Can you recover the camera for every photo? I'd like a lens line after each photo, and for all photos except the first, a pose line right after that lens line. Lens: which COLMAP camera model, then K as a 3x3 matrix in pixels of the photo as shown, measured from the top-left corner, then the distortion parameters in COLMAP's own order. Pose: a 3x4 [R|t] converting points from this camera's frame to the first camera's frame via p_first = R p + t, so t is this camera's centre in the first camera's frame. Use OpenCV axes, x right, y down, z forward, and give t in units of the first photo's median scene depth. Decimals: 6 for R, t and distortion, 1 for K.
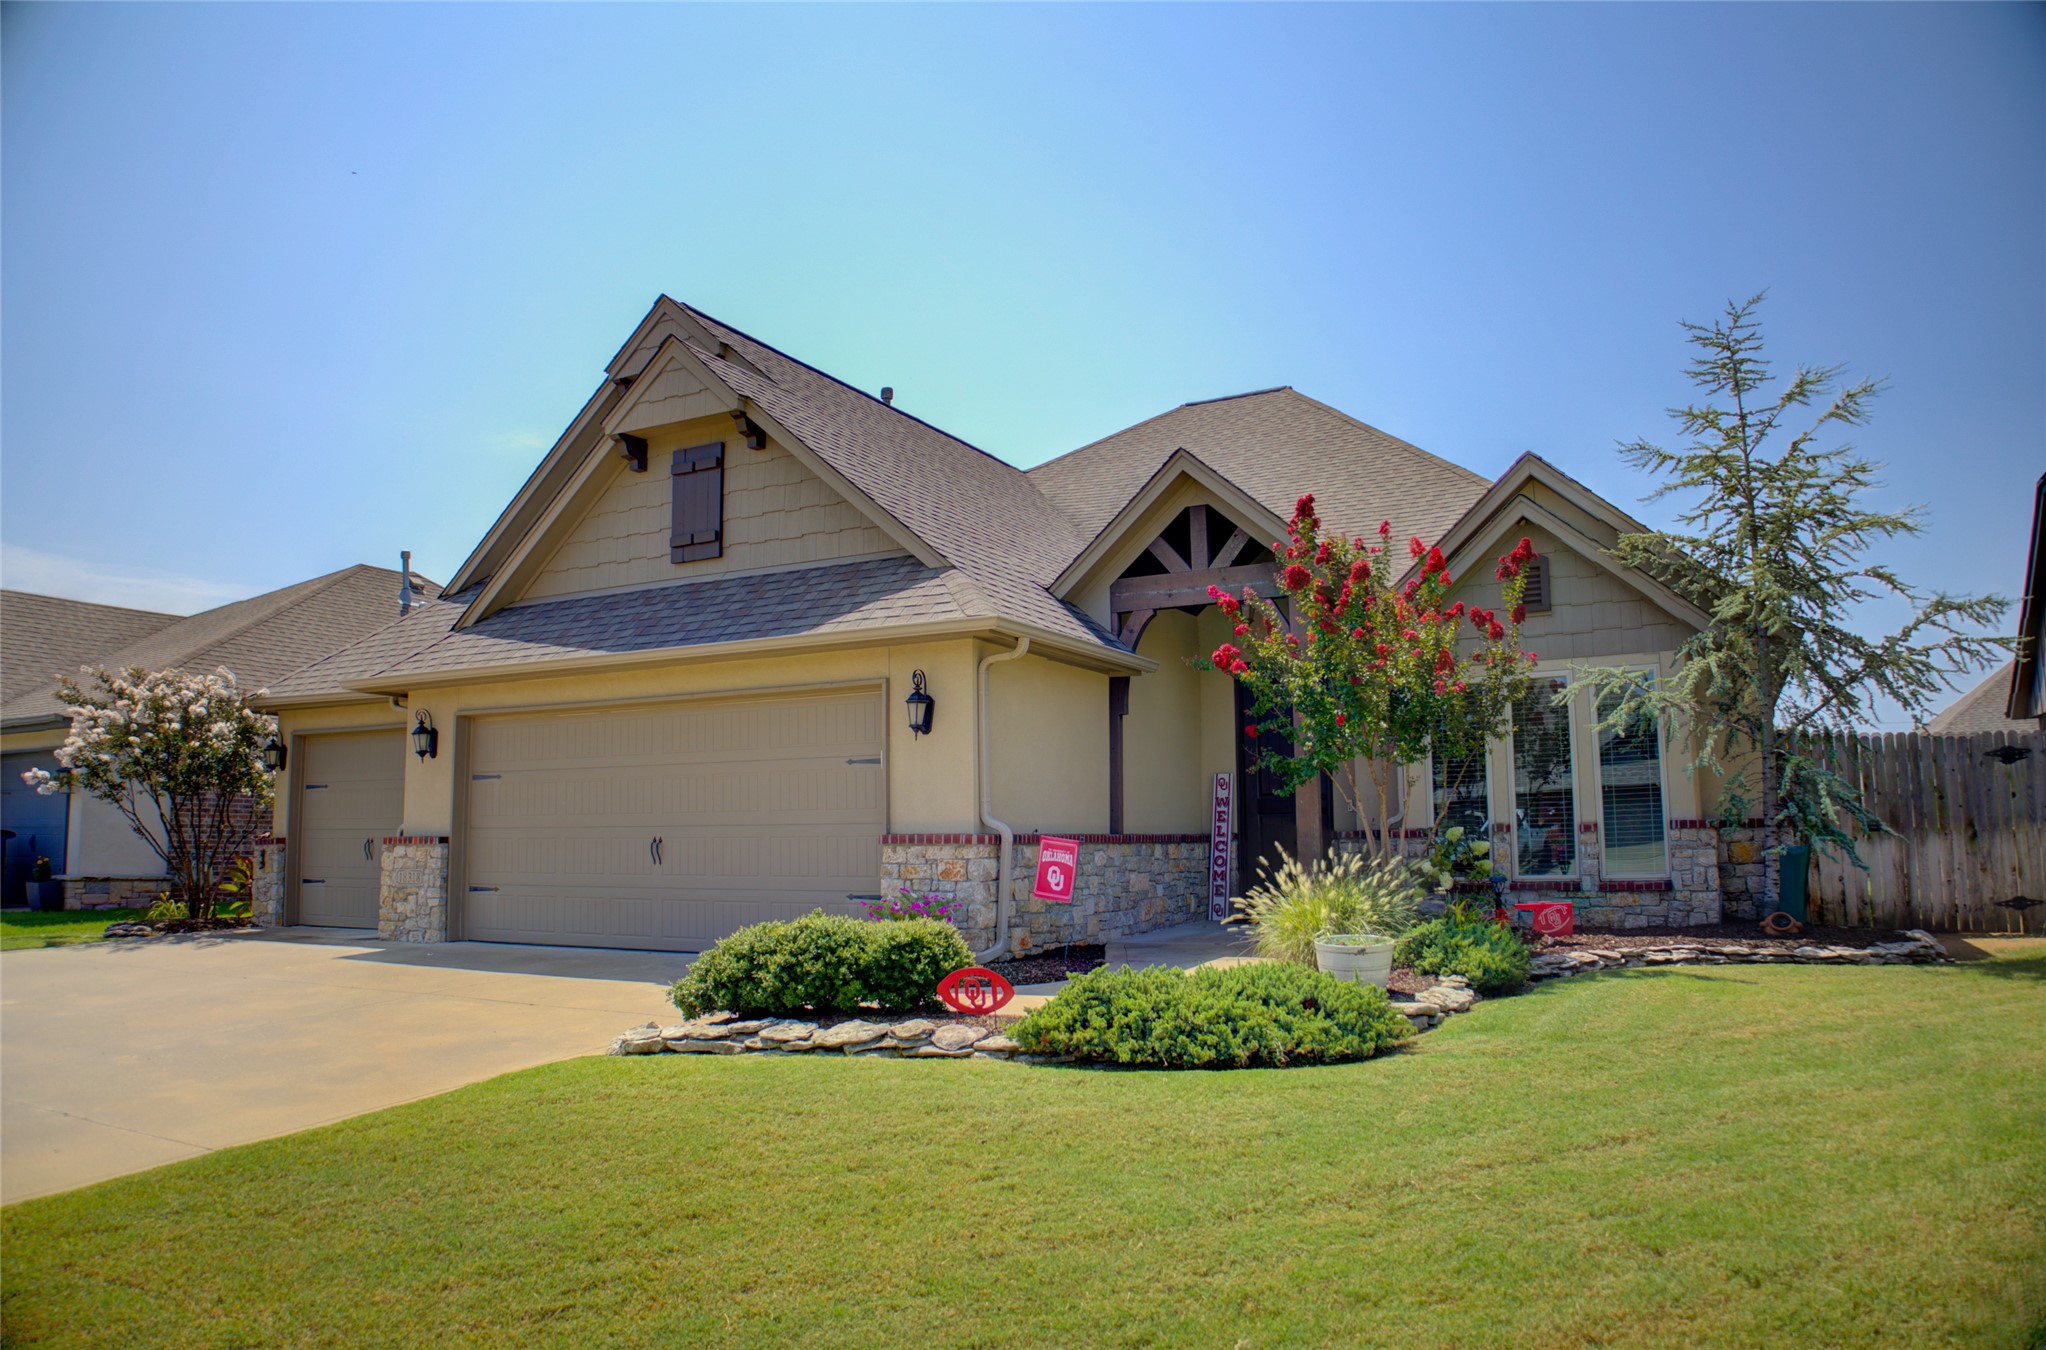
lens RADIAL K [[1435.2, 0, 1023.0], [0, 1435.2, 675.0], [0, 0, 1]] dist [-0.204202, 0.249765]
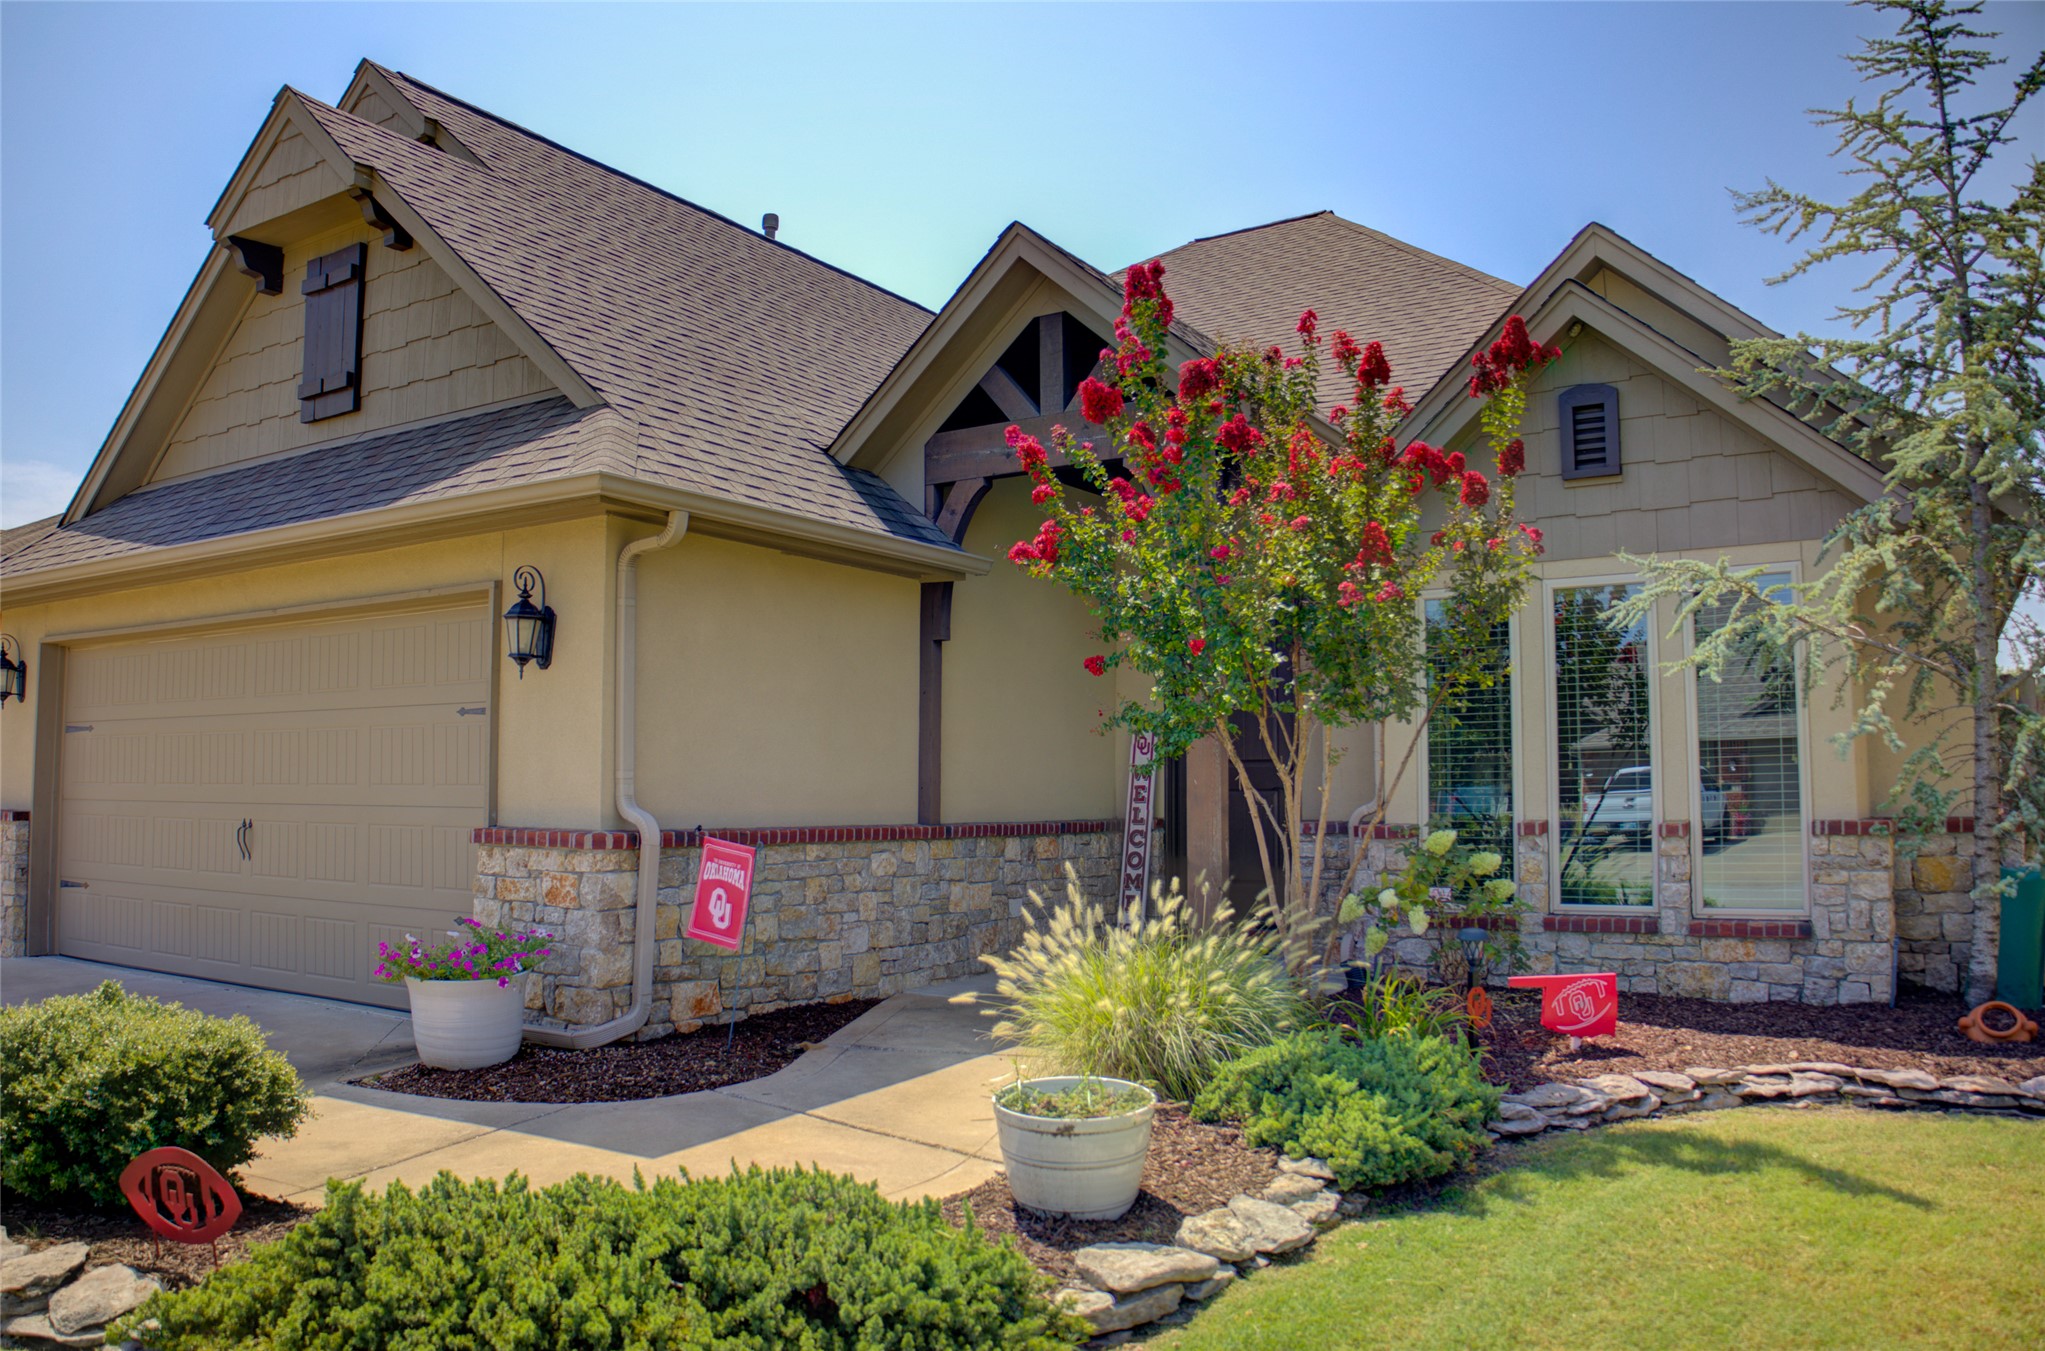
lens RADIAL K [[1519.7, 0, 1022.5], [0, 1519.7, 675.5], [0, 0, 1]] dist [-0.170907, 0.142282]
pose [[0.995922, 0.005066, -0.090073, 0.188080], [-0.001376, 0.999159, 0.040981, 0.016567], [0.090205, -0.040690, 0.995092, 0.352174]]
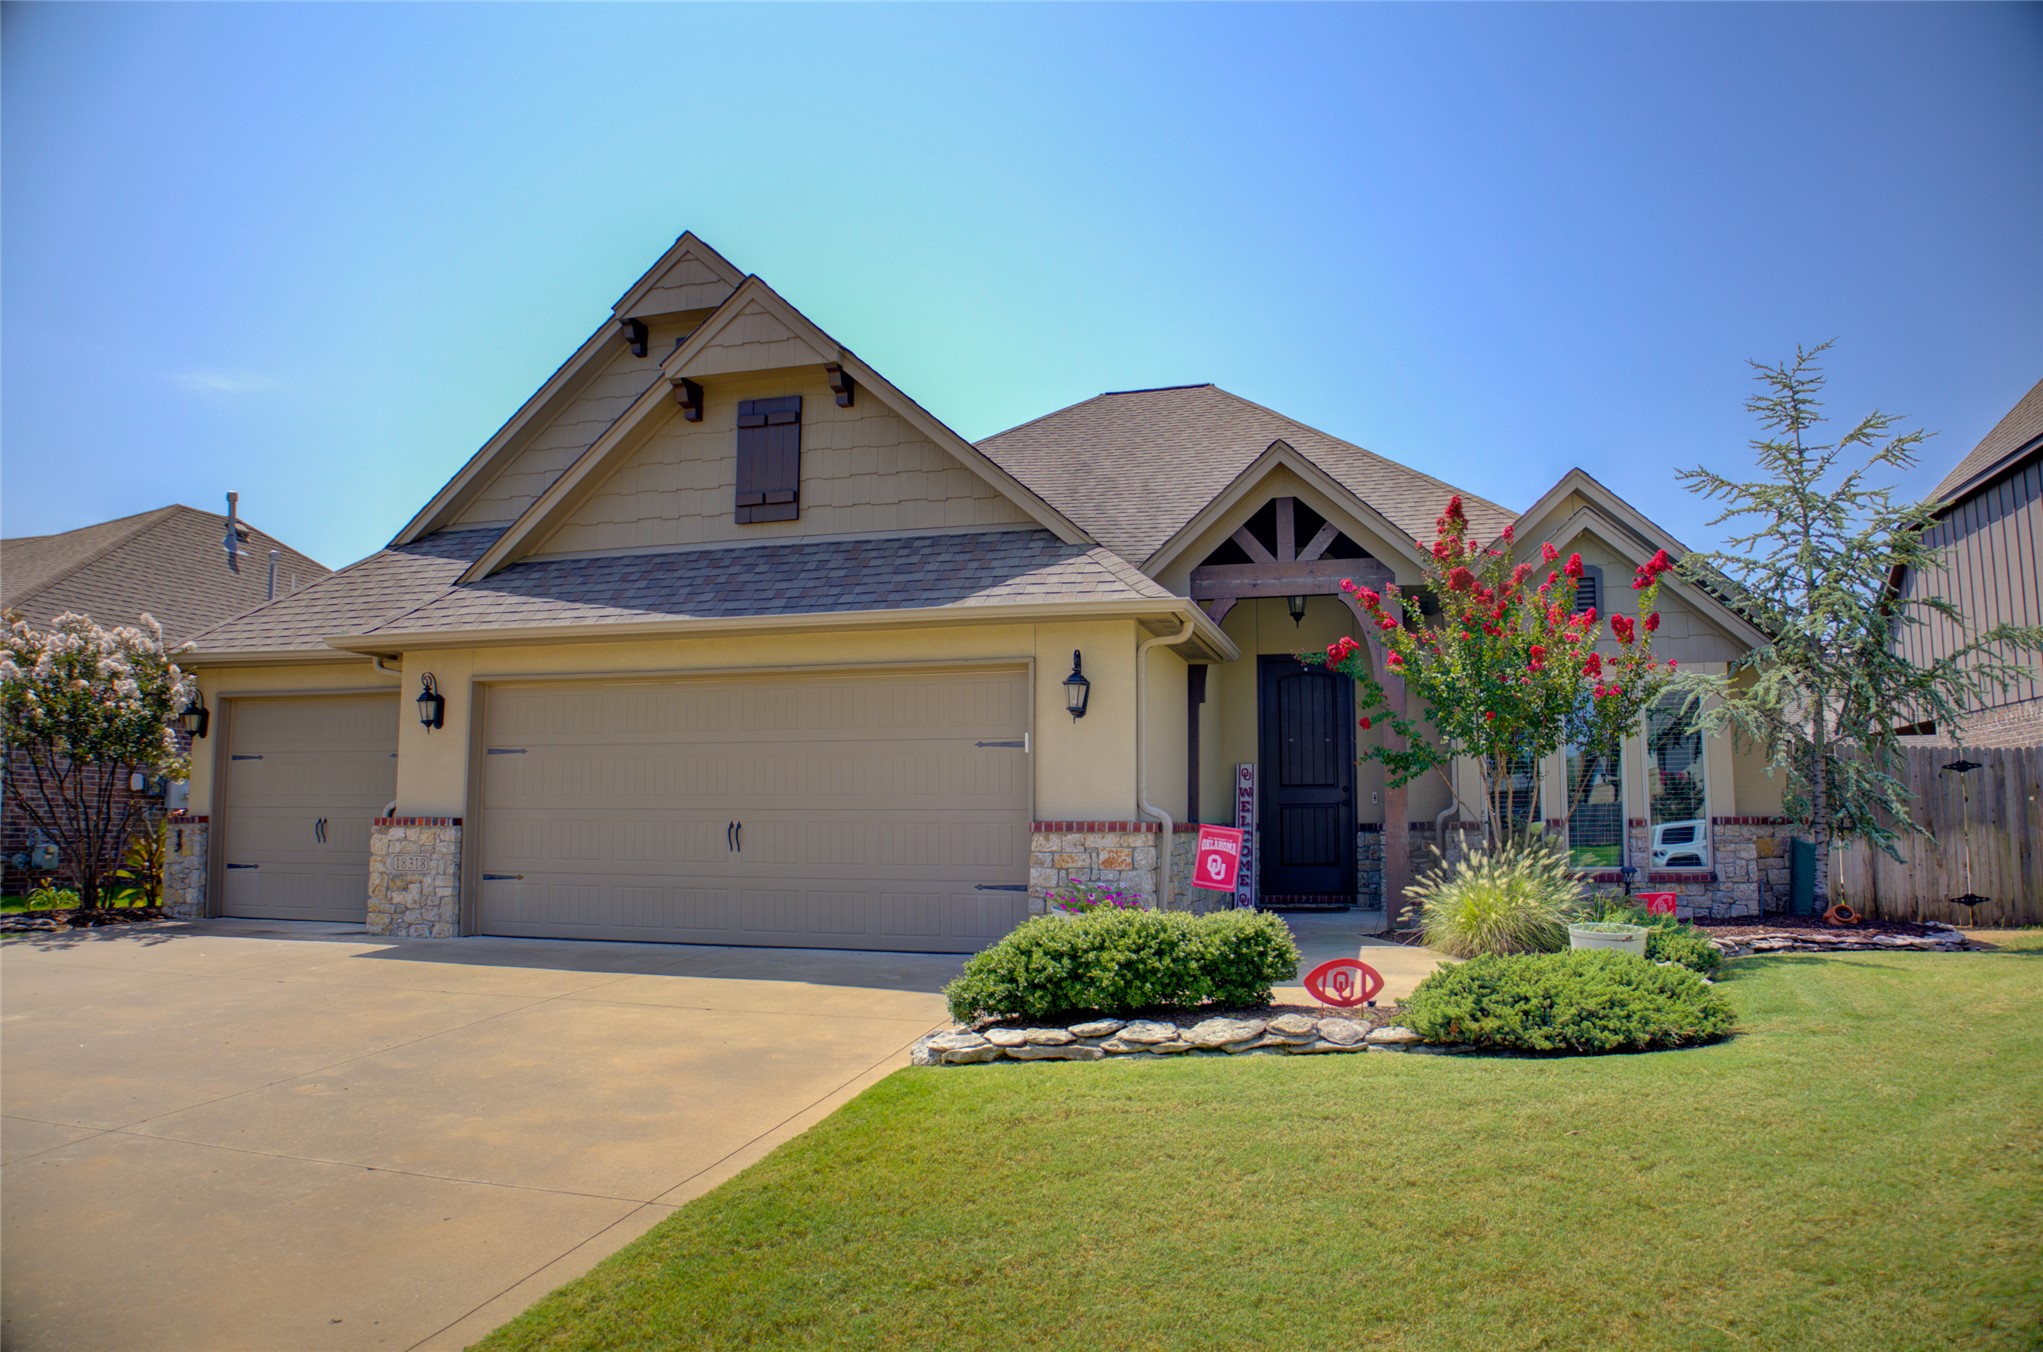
lens RADIAL K [[1429.5, 0, 989.5], [0, 1429.5, 688.9], [0, 0, 1]] dist [-0.204201, 0.252687]
pose [[0.976568, 0.033171, 0.212637, -0.312691], [-0.037148, 0.999201, 0.014736, 0.009829], [-0.211978, -0.022290, 0.977020, 0.074477]]
